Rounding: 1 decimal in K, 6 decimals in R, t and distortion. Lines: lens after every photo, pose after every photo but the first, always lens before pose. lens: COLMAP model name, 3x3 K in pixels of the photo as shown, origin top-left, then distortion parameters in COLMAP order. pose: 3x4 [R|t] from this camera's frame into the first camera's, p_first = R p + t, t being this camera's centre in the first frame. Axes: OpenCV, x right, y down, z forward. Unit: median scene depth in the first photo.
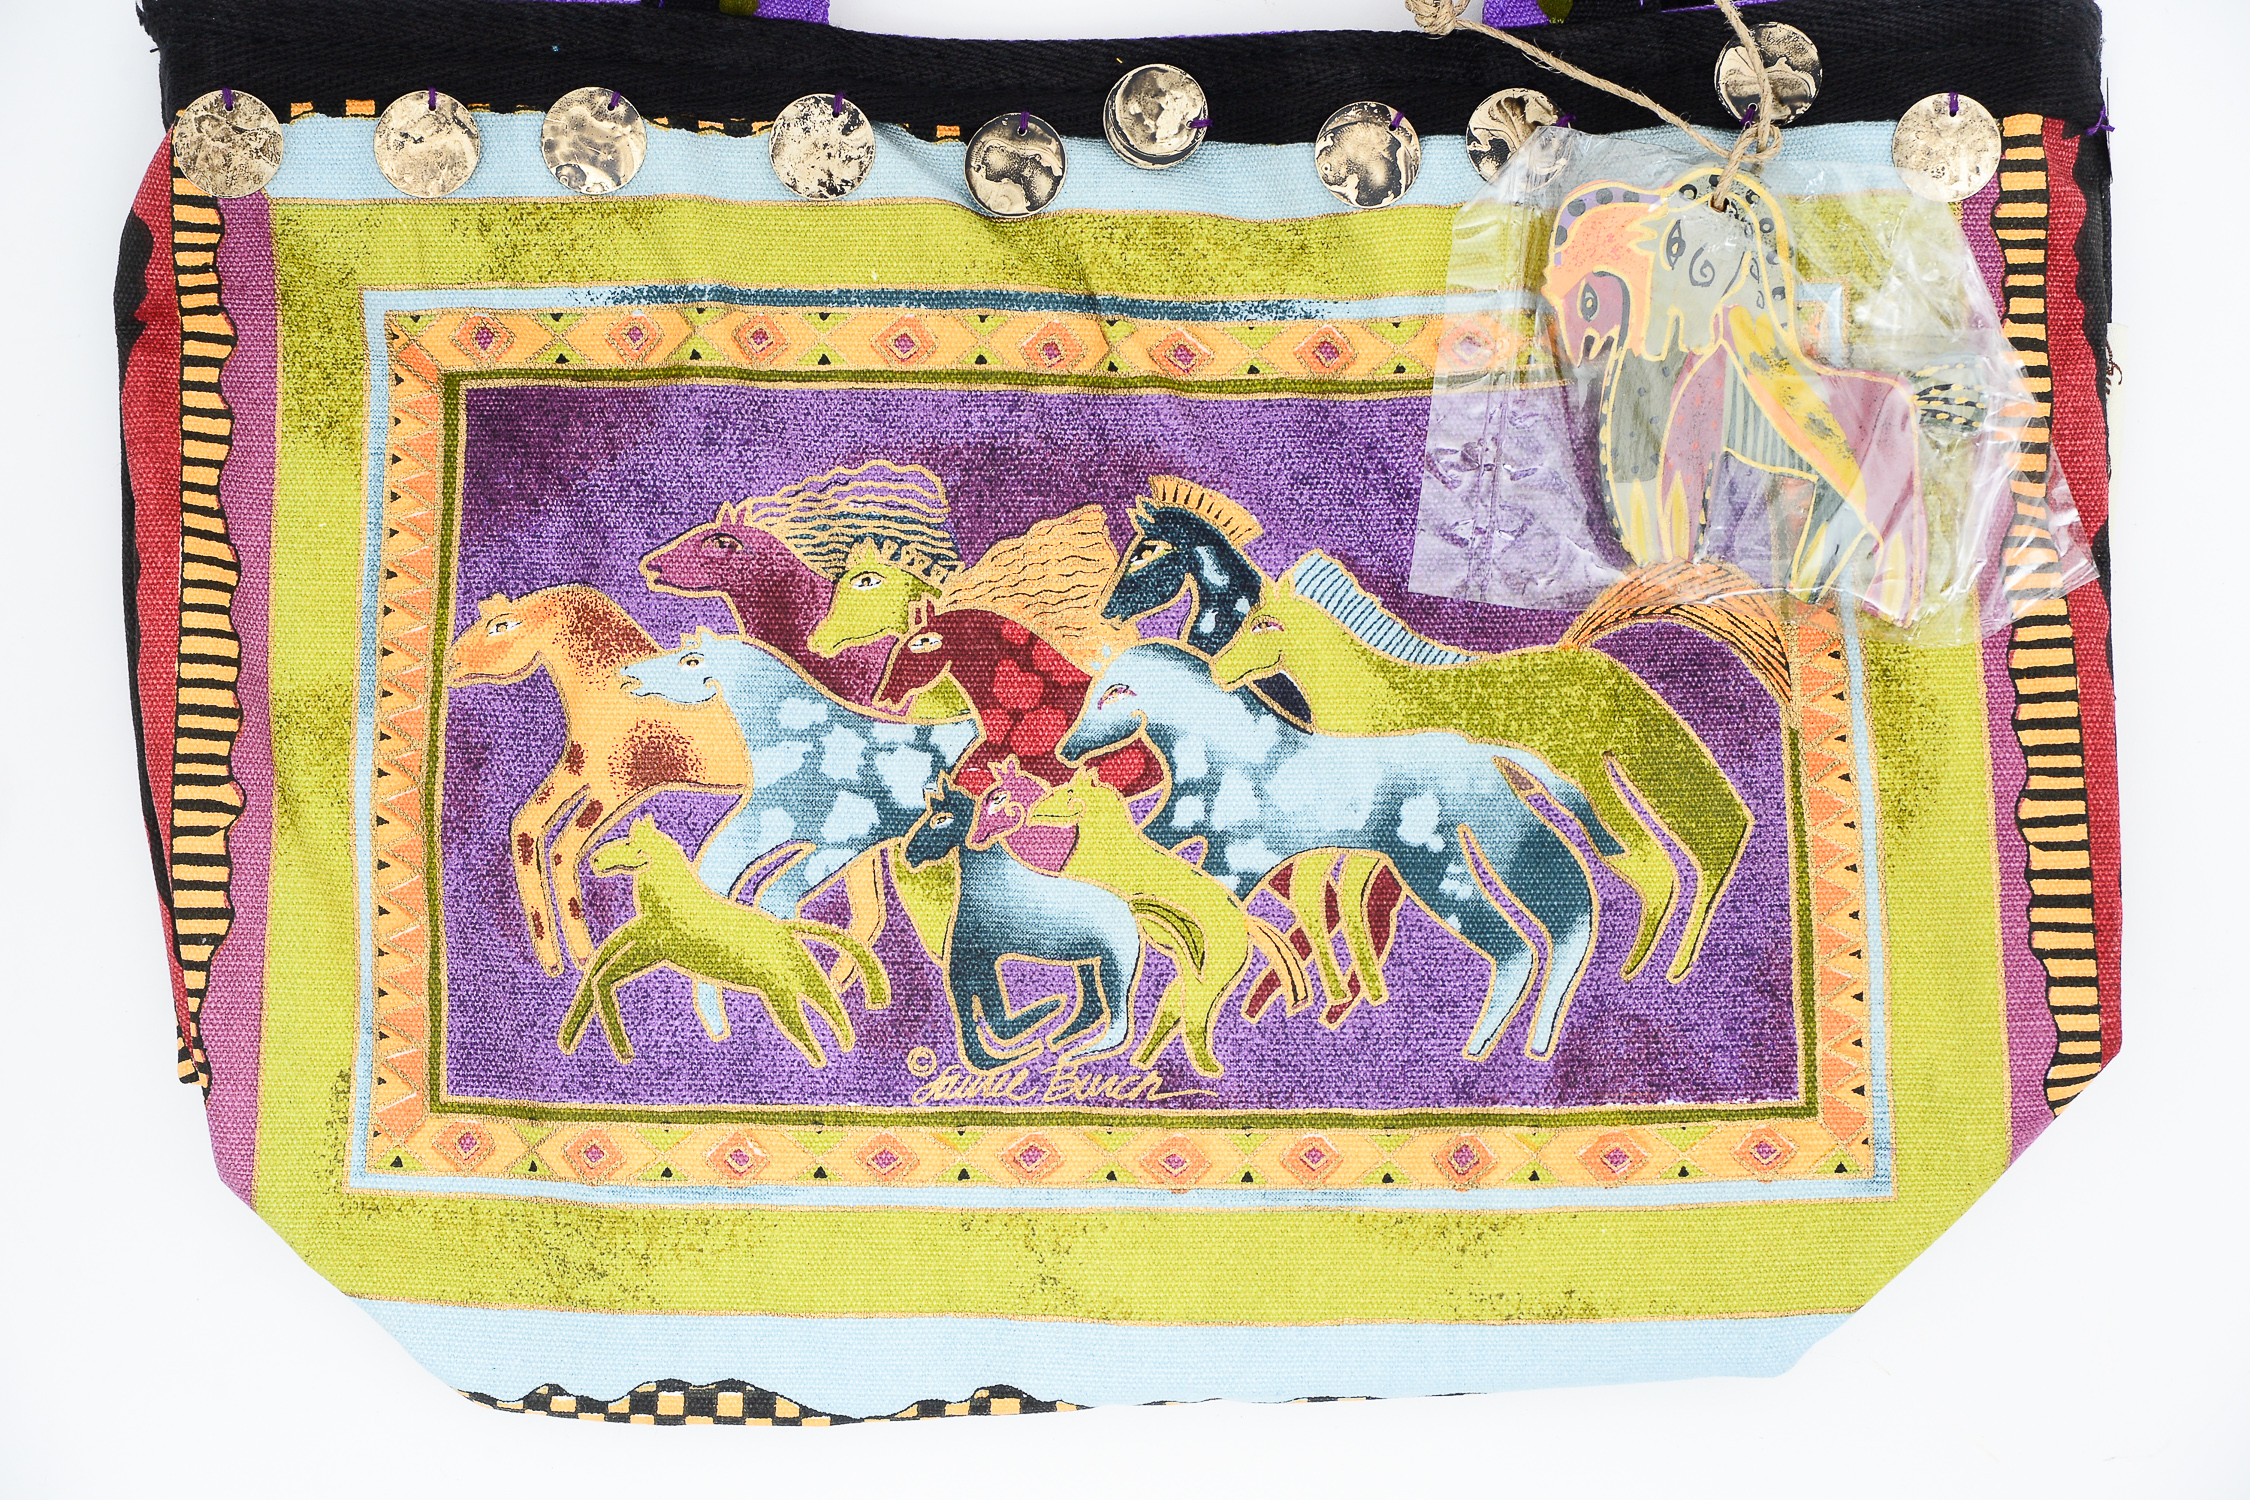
lens RADIAL K [[6278.0, 0, 1118.0], [0, 6278.0, 750.3], [0, 0, 1]] dist [0.083861, 0.000000]
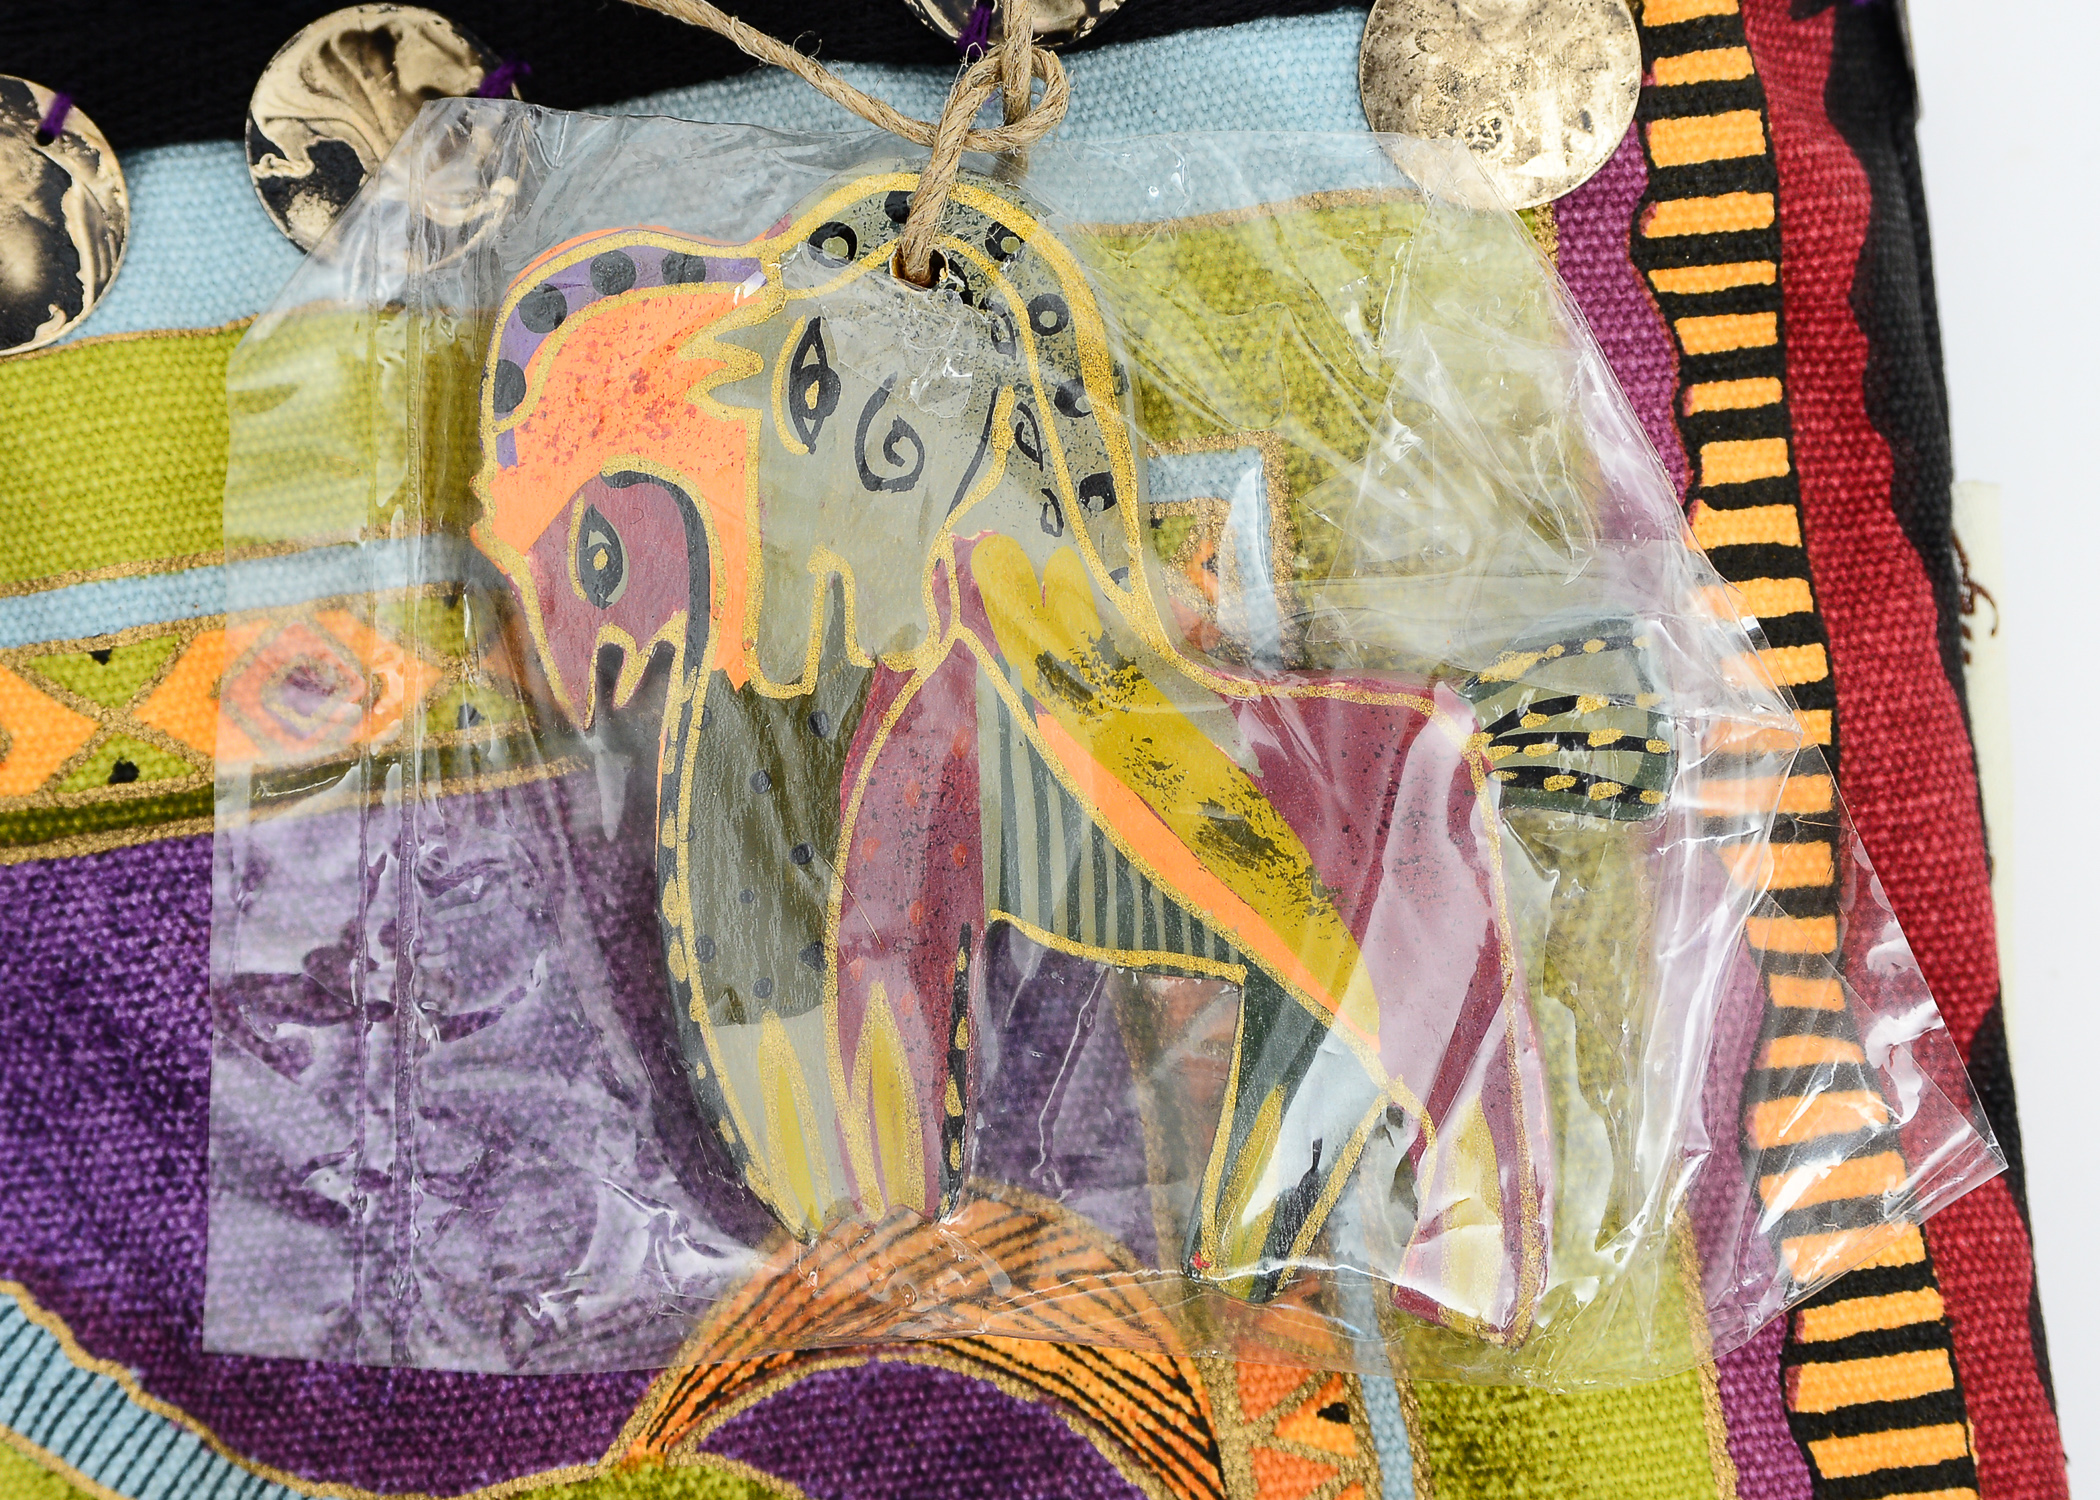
lens RADIAL K [[8349.0, 0, 1053.8], [0, 8349.0, 754.4], [0, 0, 1]] dist [-0.159116, 0.000000]
pose [[0.992500, -0.090935, 0.081701, 0.059888], [0.091986, 0.995718, -0.009191, -0.052272], [-0.080516, 0.016638, 0.996614, 0.500143]]
